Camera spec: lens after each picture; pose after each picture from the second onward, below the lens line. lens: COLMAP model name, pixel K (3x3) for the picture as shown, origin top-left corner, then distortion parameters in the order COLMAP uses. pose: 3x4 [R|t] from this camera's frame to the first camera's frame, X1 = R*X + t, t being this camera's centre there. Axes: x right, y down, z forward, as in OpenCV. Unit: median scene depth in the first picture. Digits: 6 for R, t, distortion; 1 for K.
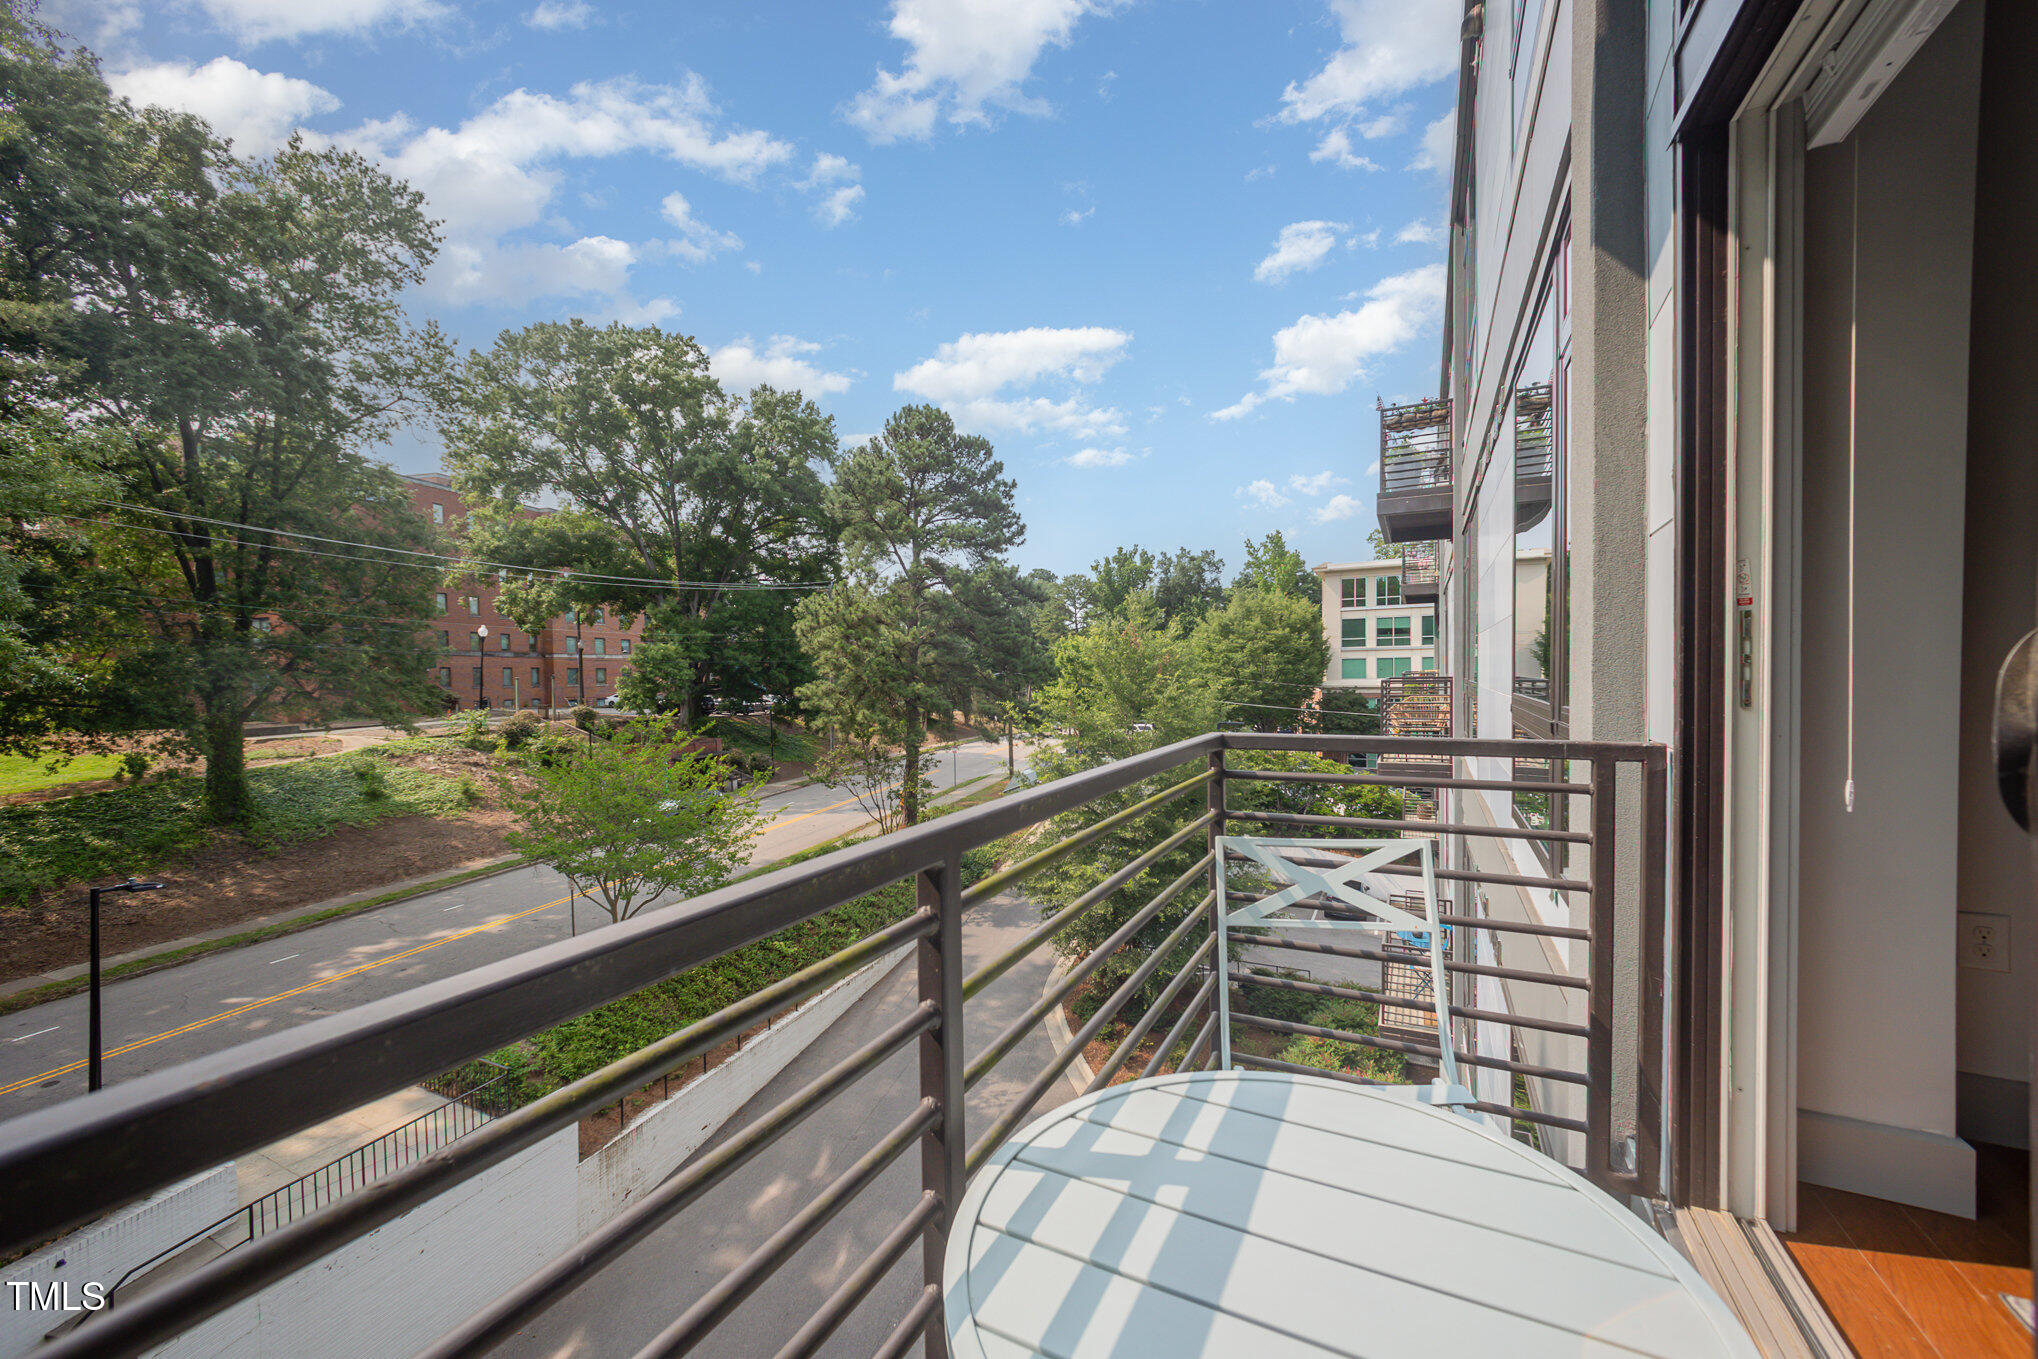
lens RADIAL K [[829.5, 0, 1020.0], [0, 829.5, 676.6], [0, 0, 1]] dist [0.001678, -0.001545]
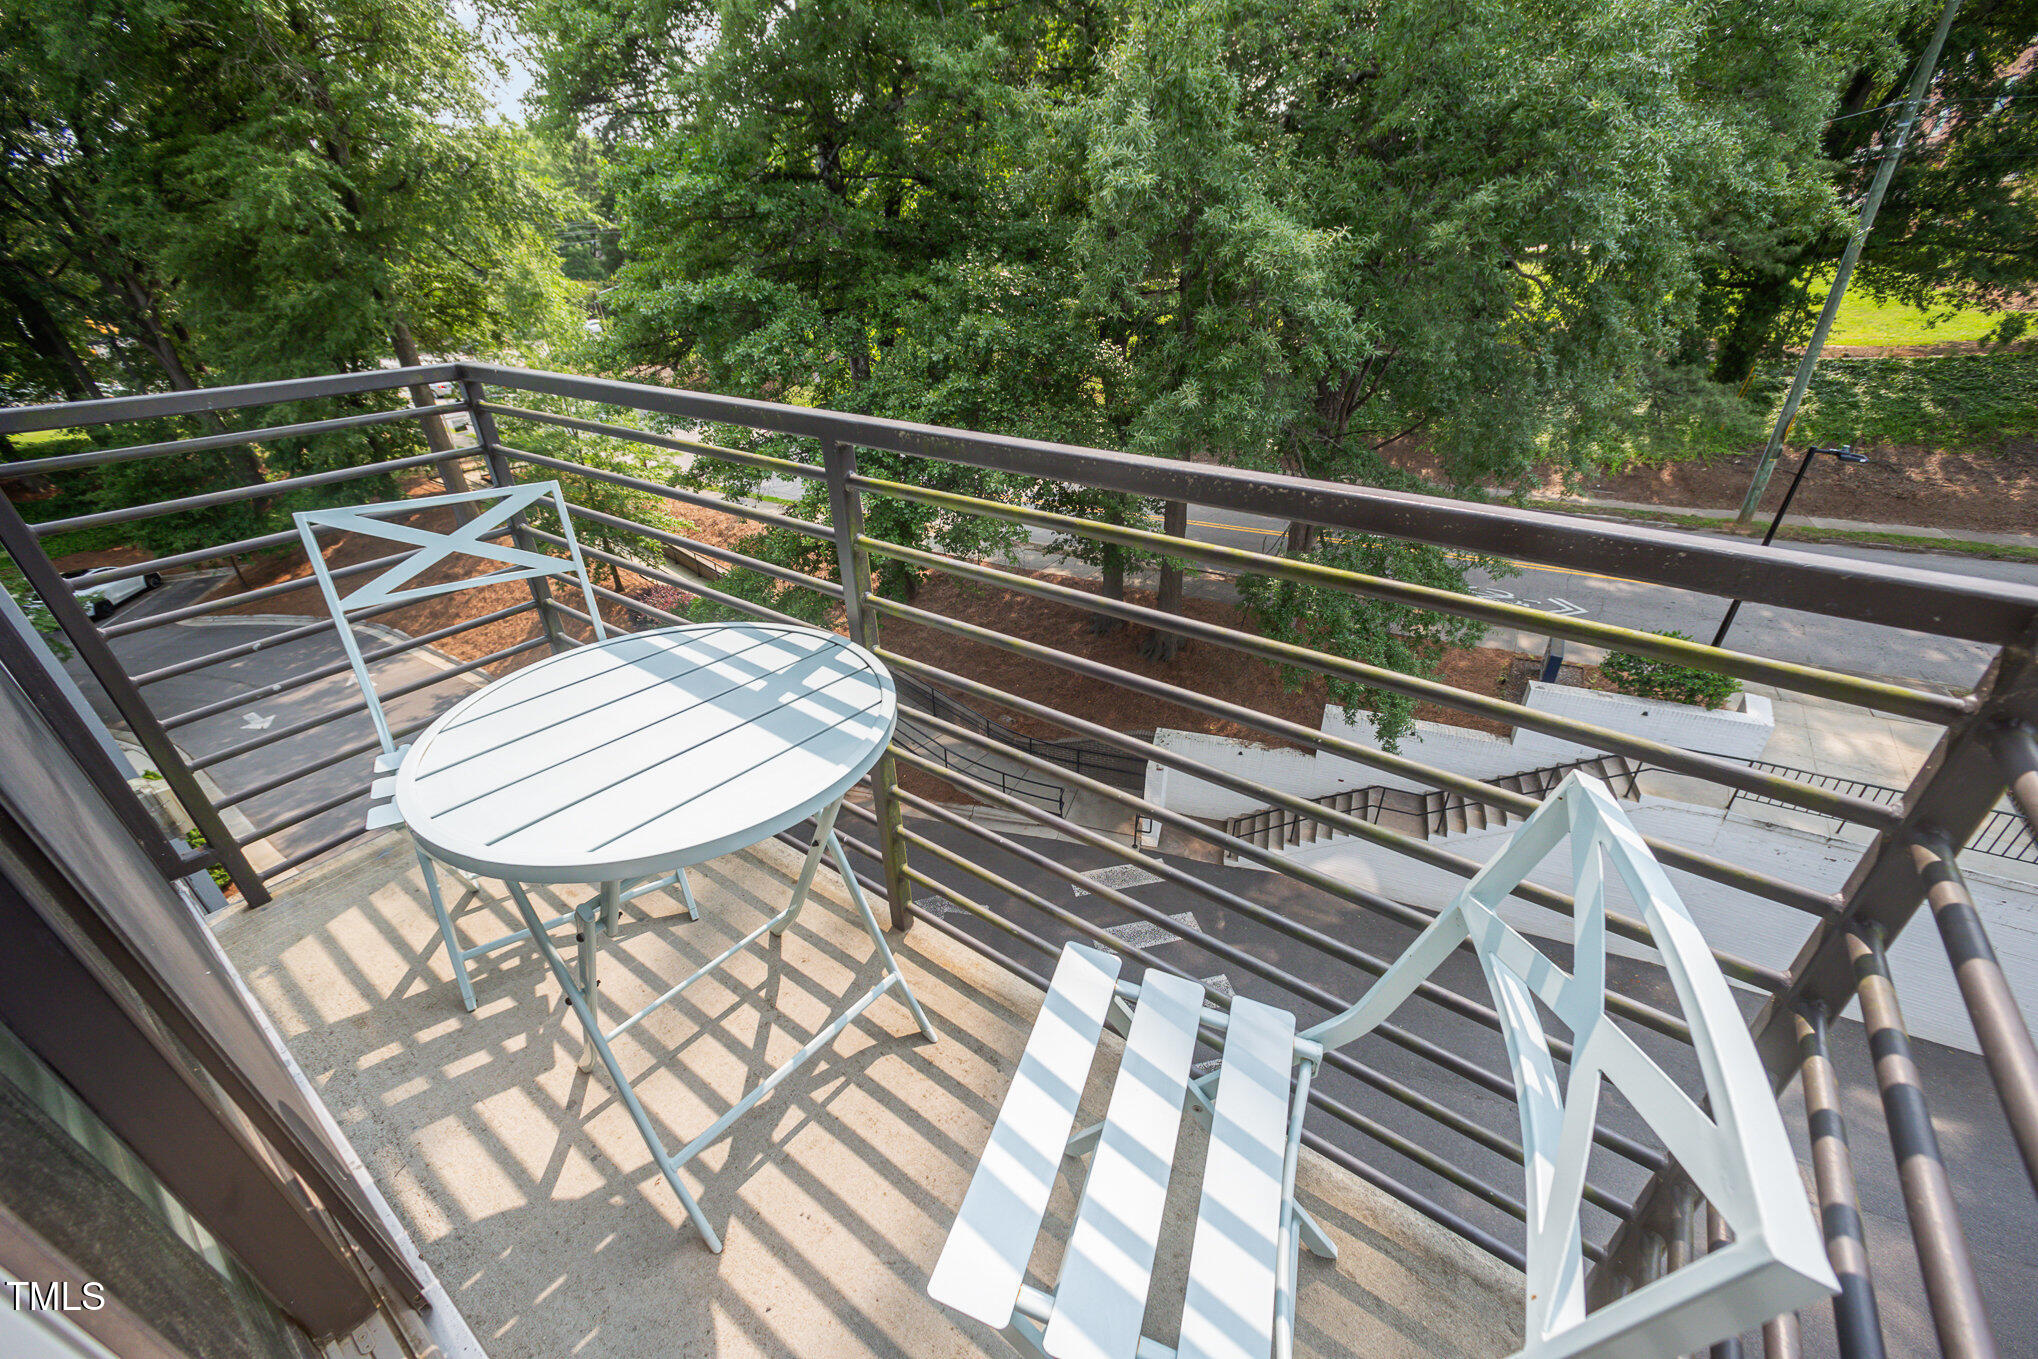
lens RADIAL K [[783.4, 0, 1018.2], [0, 783.4, 693.1], [0, 0, 1]] dist [0.006272, 0.000348]
pose [[-0.173439, 0.509749, -0.842659, 1.241431], [0.004414, 0.856021, 0.516923, -0.116522], [0.984835, 0.085935, -0.150718, 1.566700]]
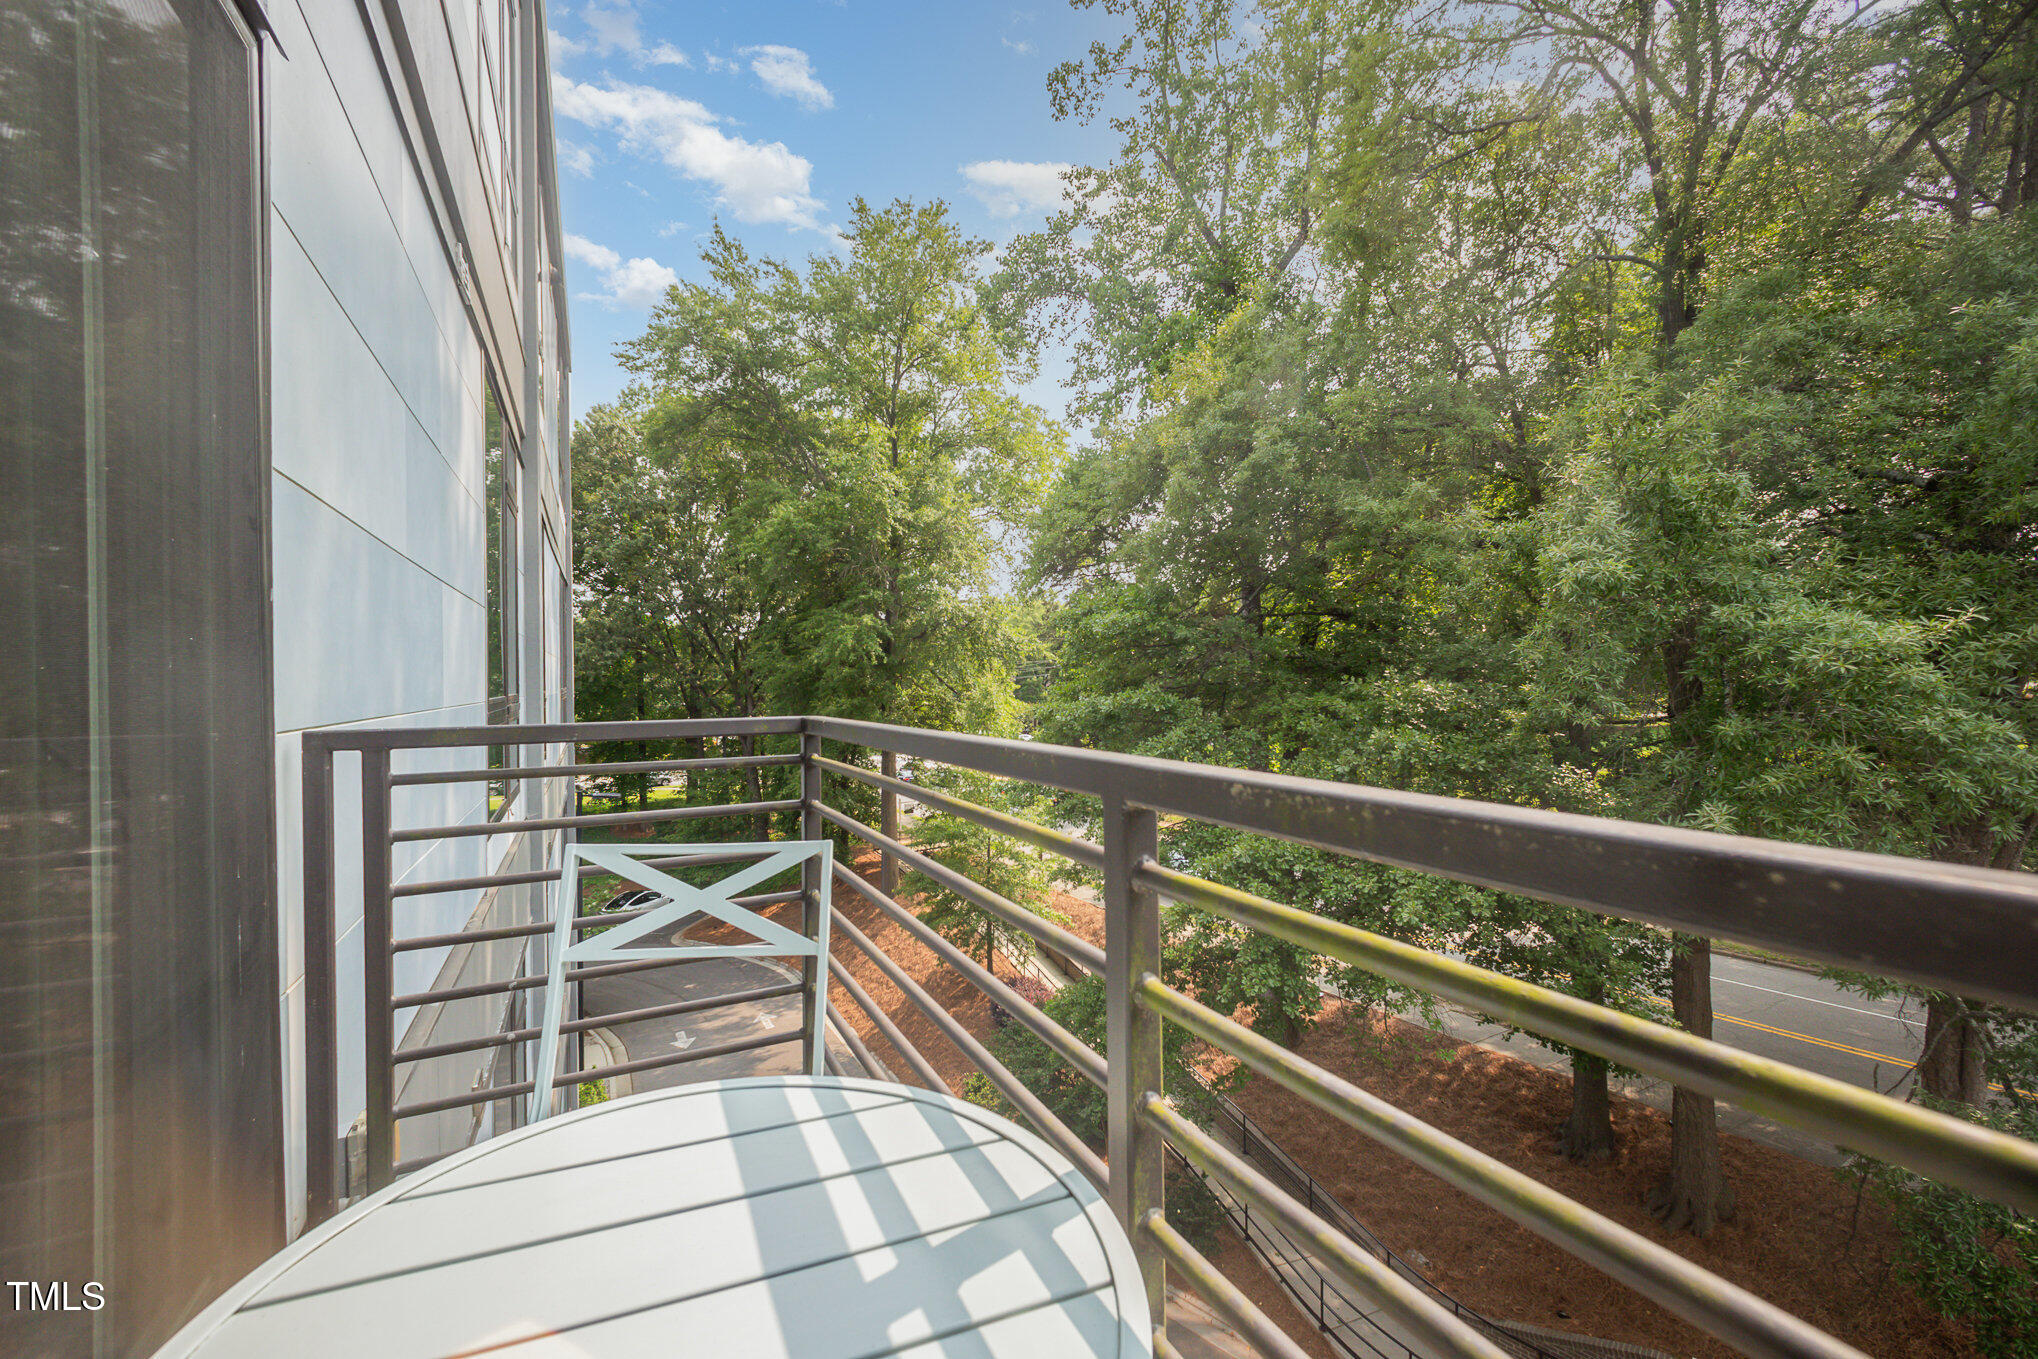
lens RADIAL K [[829.5, 0, 1028.6], [0, 829.5, 683.0], [0, 0, 1]] dist [0.001678, -0.001545]
pose [[-0.594111, 0.024173, -0.804020, 0.633771], [0.004897, 0.999639, 0.026436, 0.073412], [0.804368, 0.011769, -0.594014, 1.419391]]
